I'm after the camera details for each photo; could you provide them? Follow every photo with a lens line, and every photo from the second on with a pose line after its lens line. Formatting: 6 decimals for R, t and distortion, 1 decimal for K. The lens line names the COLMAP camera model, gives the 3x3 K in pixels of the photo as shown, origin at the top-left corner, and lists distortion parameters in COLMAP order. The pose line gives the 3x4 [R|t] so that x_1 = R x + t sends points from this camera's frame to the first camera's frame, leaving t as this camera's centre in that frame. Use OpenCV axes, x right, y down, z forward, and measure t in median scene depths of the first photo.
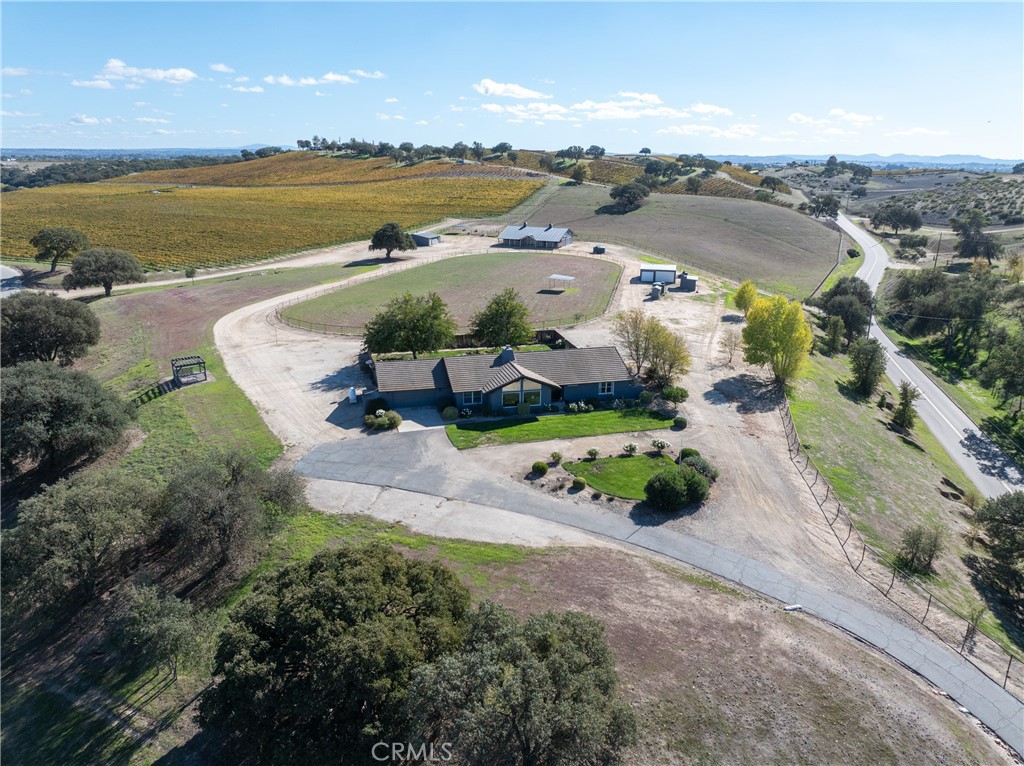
lens RADIAL K [[720.7, 0, 517.8], [0, 720.7, 381.7], [0, 0, 1]] dist [-0.048894, 0.011415]
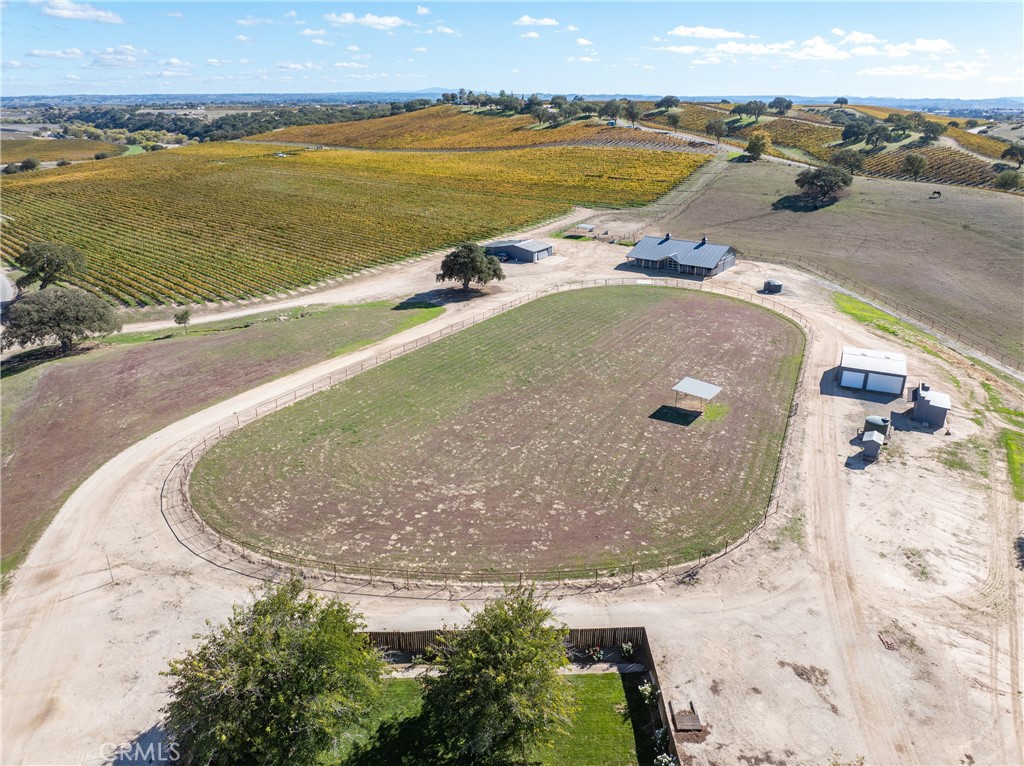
lens RADIAL K [[720.7, 0, 512.7], [0, 720.7, 377.7], [0, 0, 1]] dist [-0.048894, 0.011415]
pose [[0.972601, 0.076353, -0.219583, 0.027703], [-0.061517, 0.995386, 0.073639, -0.123578], [0.224192, -0.058113, 0.972811, 0.266470]]
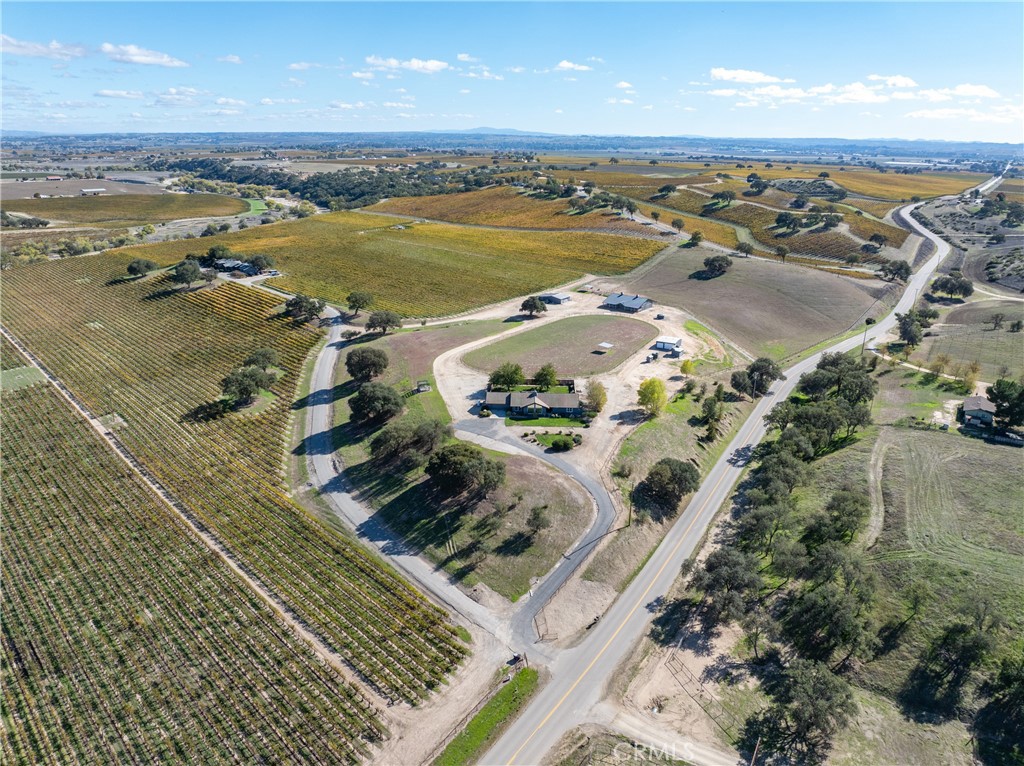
lens RADIAL K [[720.7, 0, 512.1], [0, 720.7, 385.7], [0, 0, 1]] dist [-0.048894, 0.011415]
pose [[0.956396, 0.092984, -0.276877, 0.237888], [-0.085077, 0.995552, 0.040462, -0.061925], [0.279408, -0.015142, 0.960053, -0.590706]]
